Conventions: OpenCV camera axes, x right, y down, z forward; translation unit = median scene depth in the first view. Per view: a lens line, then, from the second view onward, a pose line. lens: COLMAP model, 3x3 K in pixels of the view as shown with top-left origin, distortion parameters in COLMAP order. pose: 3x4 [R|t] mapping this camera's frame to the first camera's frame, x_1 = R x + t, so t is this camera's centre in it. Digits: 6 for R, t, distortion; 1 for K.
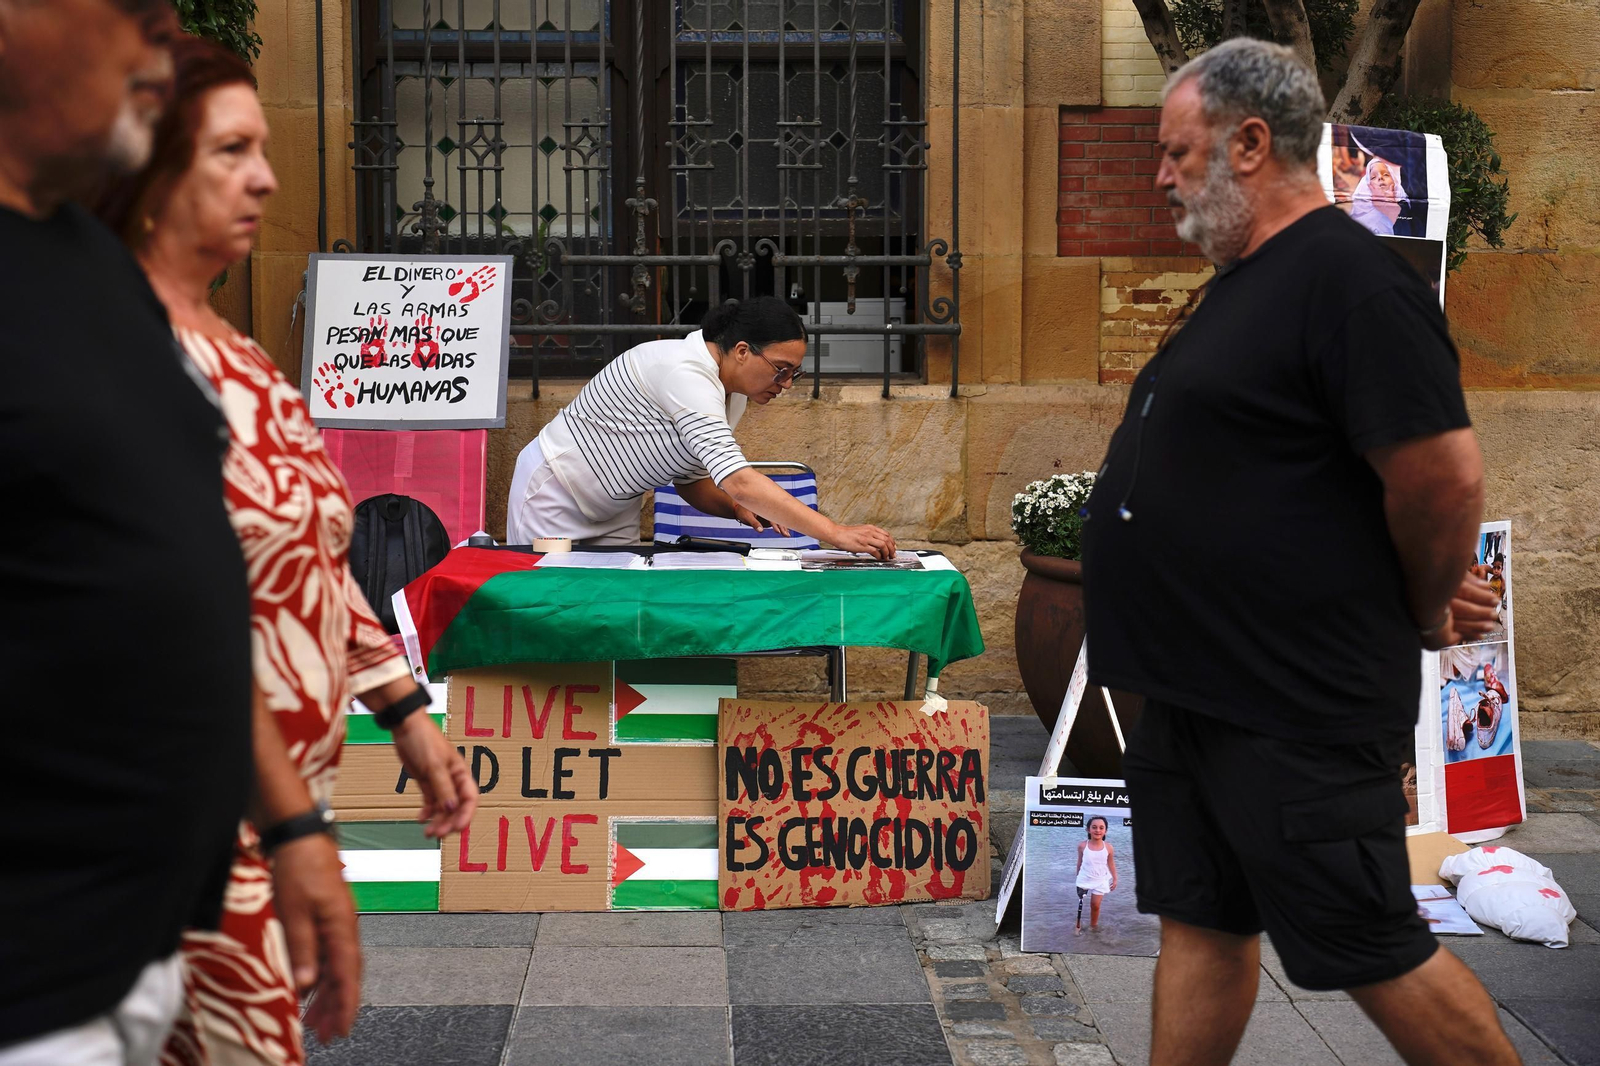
lens RADIAL K [[2114.1, 0, 800.0], [0, 2114.1, 533.0], [0, 0, 1]] dist [0.007787, 0.036685]
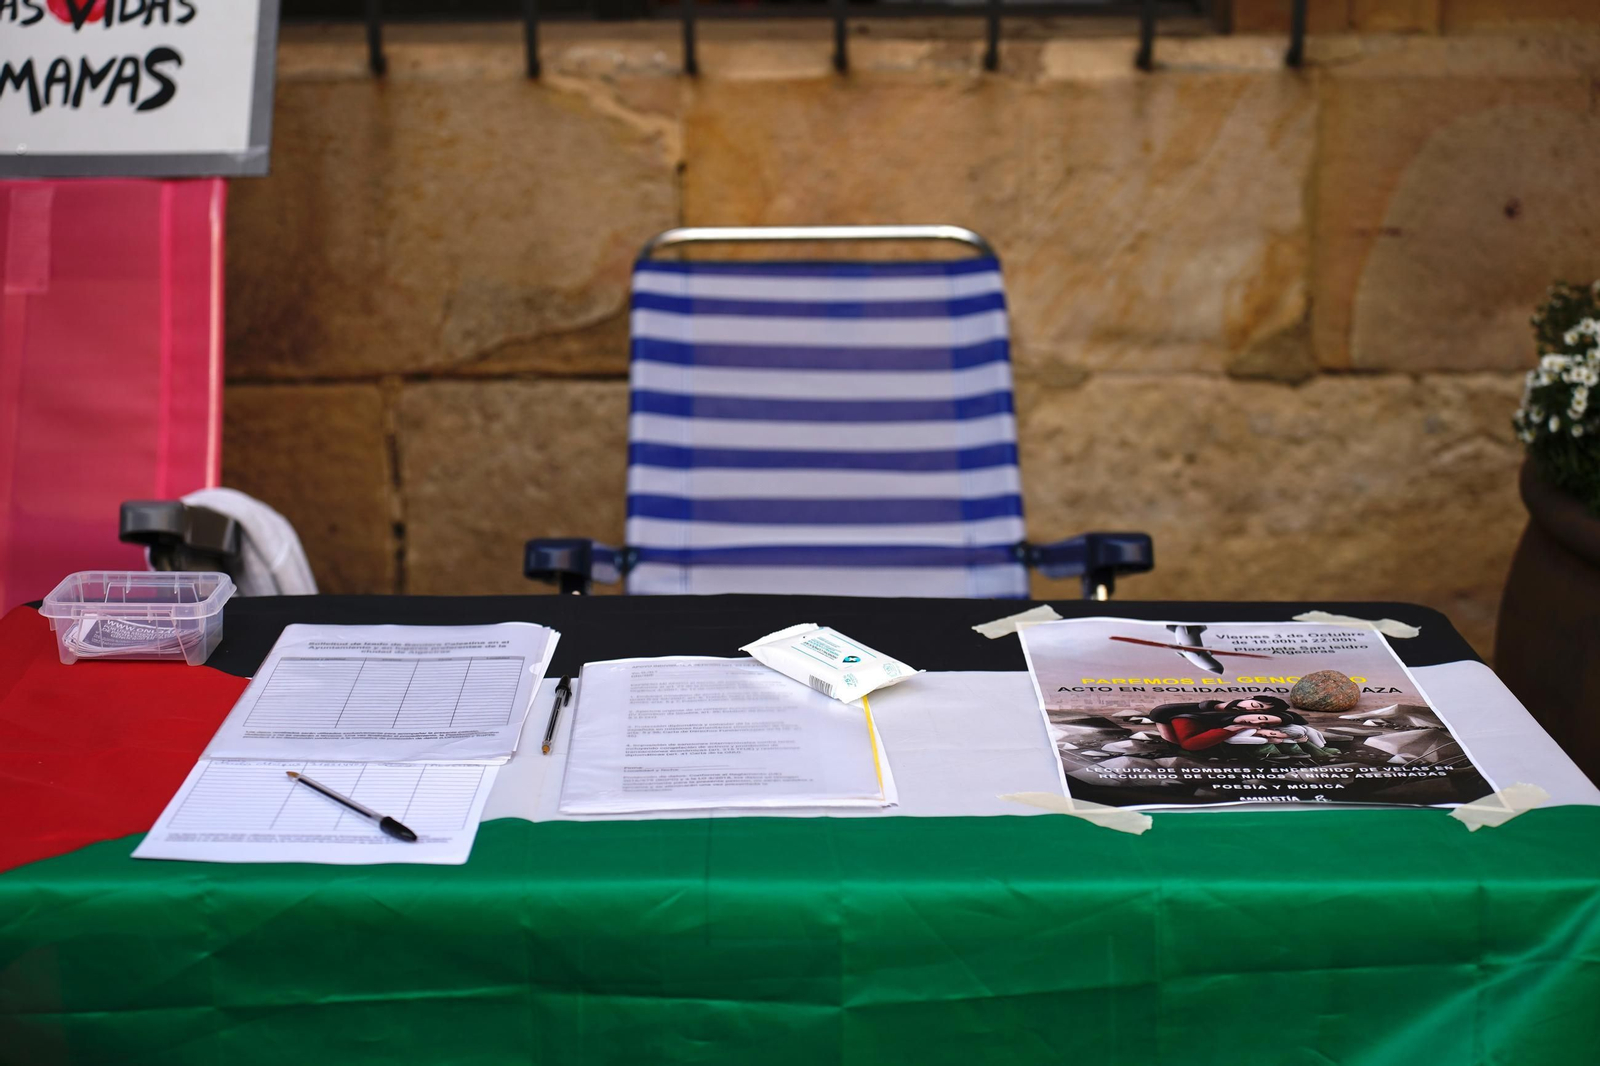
lens RADIAL K [[2611.9, 0, 800.0], [0, 2611.9, 533.0], [0, 0, 1]] dist [0.080789, -0.213785]
pose [[0.999759, -0.000059, -0.021944, -0.021257], [0.003358, 0.988630, 0.150332, -0.049805], [0.021686, -0.150370, 0.988392, 0.421085]]
